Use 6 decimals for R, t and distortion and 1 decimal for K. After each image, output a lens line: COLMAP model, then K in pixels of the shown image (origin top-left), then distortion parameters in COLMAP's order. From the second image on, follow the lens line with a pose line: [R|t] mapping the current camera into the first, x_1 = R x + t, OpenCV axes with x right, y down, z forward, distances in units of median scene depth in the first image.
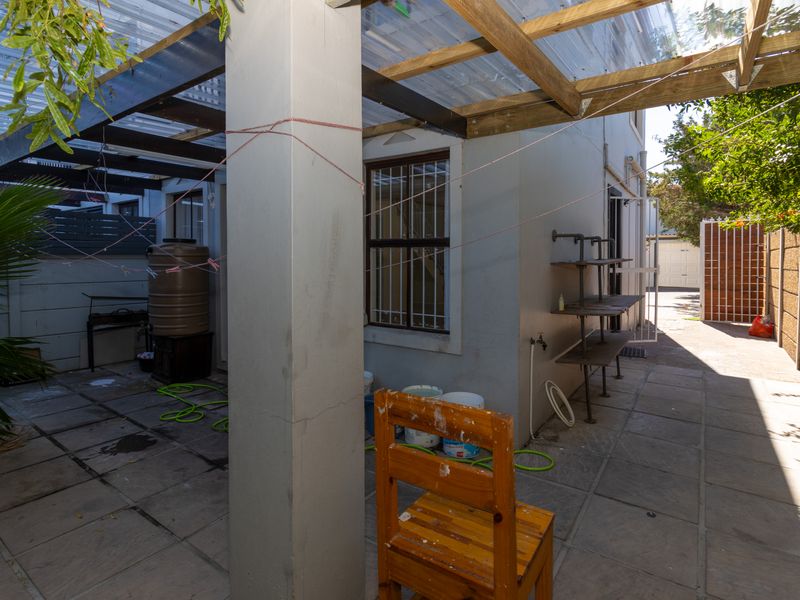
lens RADIAL K [[435.9, 0, 401.4], [0, 435.9, 269.1], [0, 0, 1]] dist [0.000479, -0.000617]
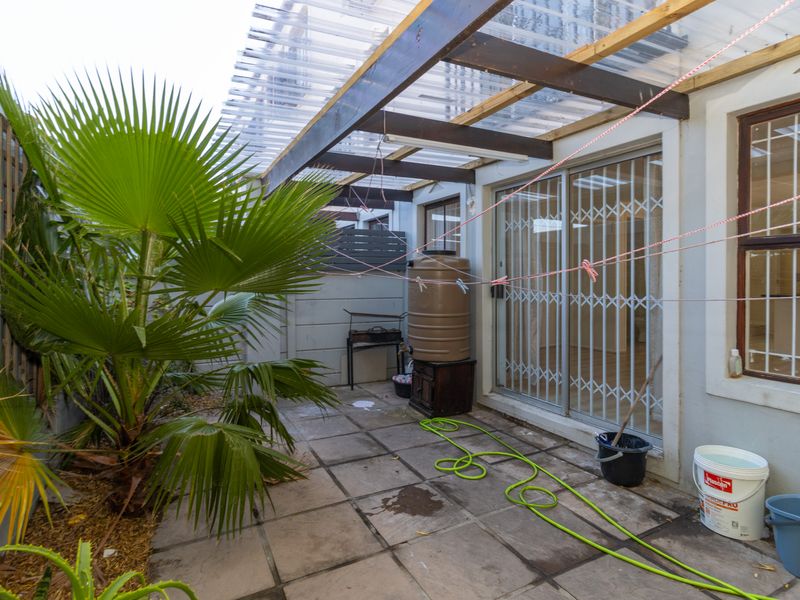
lens RADIAL K [[440.5, 0, 397.0], [0, 440.5, 286.6], [0, 0, 1]] dist [0.000550, -0.000004]
pose [[0.893849, 0.004776, -0.448343, -0.230924], [-0.006785, 0.999973, -0.002874, 0.007217], [0.448317, 0.005611, 0.893857, 0.209492]]
